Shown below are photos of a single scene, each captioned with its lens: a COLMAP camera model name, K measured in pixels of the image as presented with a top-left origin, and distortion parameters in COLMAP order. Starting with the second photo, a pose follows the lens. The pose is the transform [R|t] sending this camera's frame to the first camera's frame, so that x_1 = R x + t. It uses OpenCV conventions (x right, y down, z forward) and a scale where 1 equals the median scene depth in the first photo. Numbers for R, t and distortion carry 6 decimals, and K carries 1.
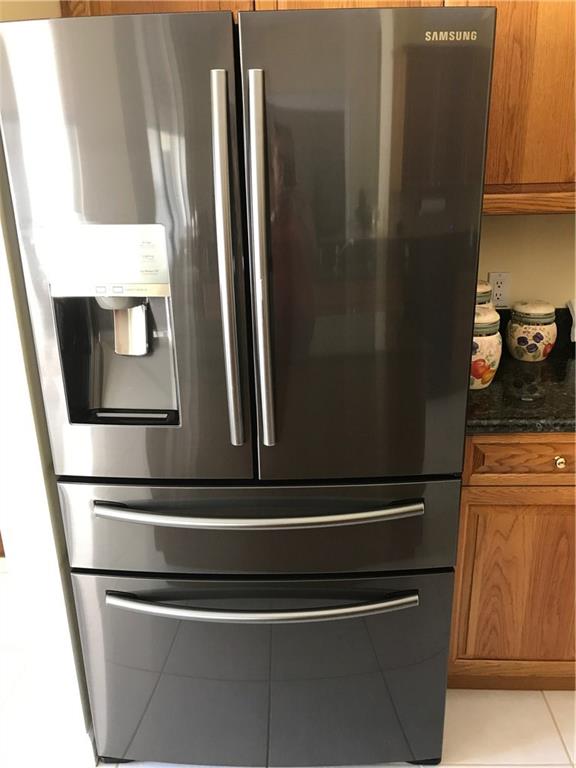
lens RADIAL K [[656.6, 0, 285.3], [0, 656.6, 388.0], [0, 0, 1]] dist [0.031294, 0.000204]
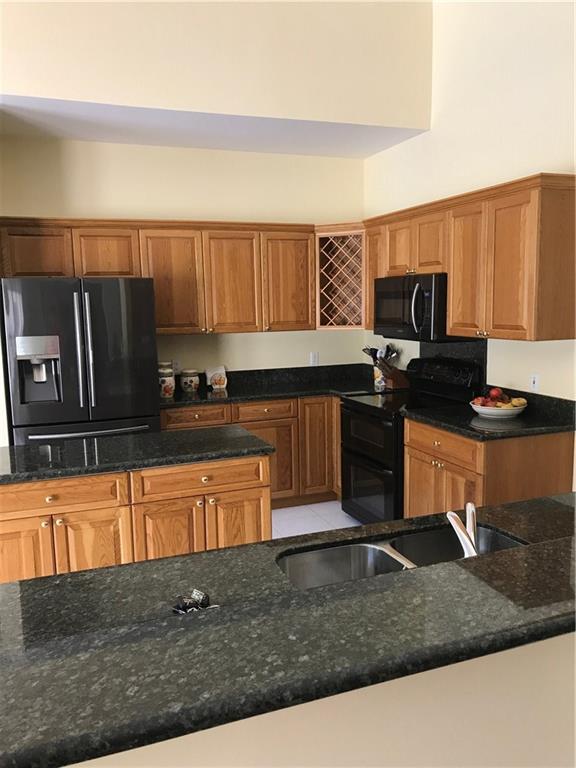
lens RADIAL K [[639.0, 0, 278.1], [0, 639.0, 387.5], [0, 0, 1]] dist [0.018032, -0.037879]
pose [[0.931373, -0.049275, 0.360716, -0.246880], [0.129307, 0.970971, -0.201236, 0.593297], [-0.340328, 0.234069, 0.910708, -1.670756]]
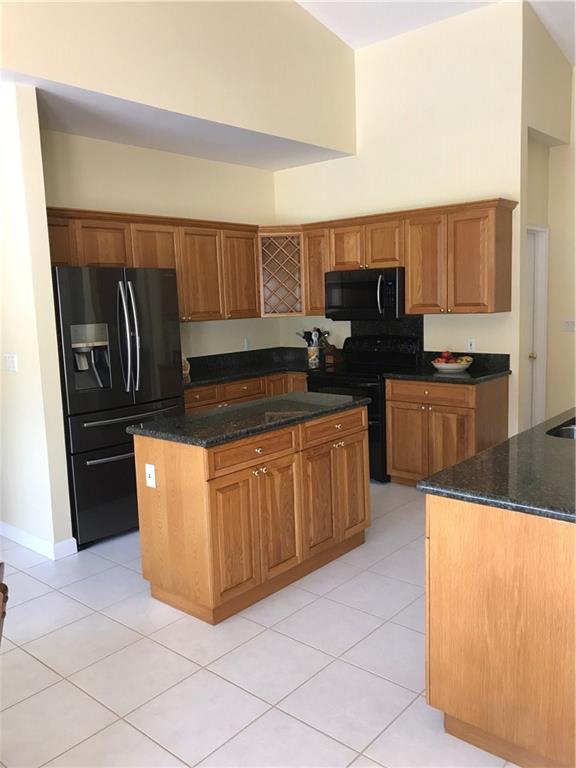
lens RADIAL K [[639.0, 0, 295.5], [0, 639.0, 386.2], [0, 0, 1]] dist [0.018032, -0.037879]
pose [[0.635216, -0.109230, 0.764571, -1.590659], [0.289426, 0.951476, -0.104527, 0.512110], [-0.716054, 0.287684, 0.636007, -1.262605]]
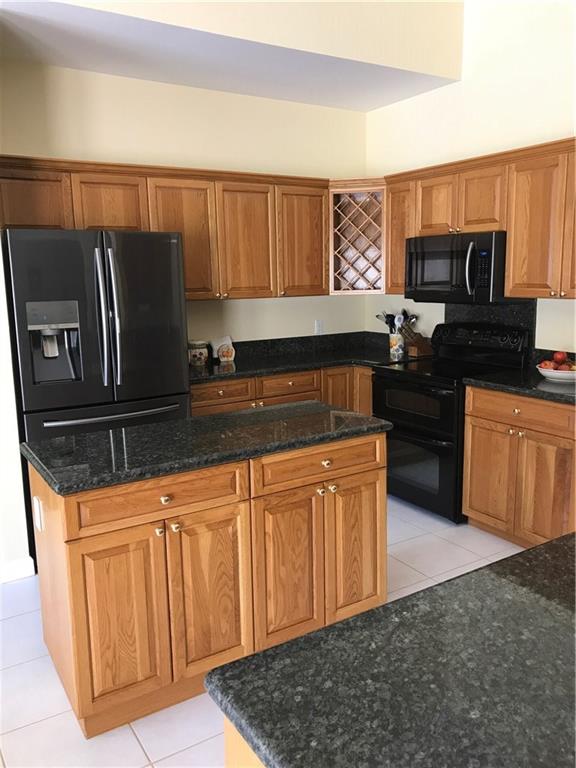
lens RADIAL K [[639.0, 0, 286.7], [0, 639.0, 381.9], [0, 0, 1]] dist [0.018032, -0.037879]
pose [[0.837449, -0.089646, 0.539112, -0.688968], [0.193106, 0.971361, -0.138446, 0.459483], [-0.511262, 0.220047, 0.830777, -1.173078]]
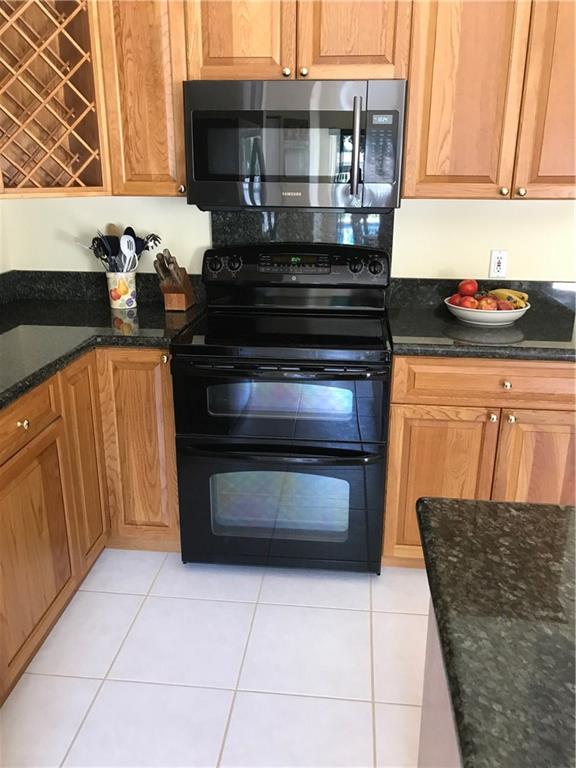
lens RADIAL K [[639.0, 0, 293.6], [0, 639.0, 385.5], [0, 0, 1]] dist [0.018032, -0.037879]
pose [[0.077794, -0.298367, 0.951276, -0.230134], [0.340417, 0.904771, 0.255942, -0.070088], [-0.937051, 0.303920, 0.171954, 0.368993]]
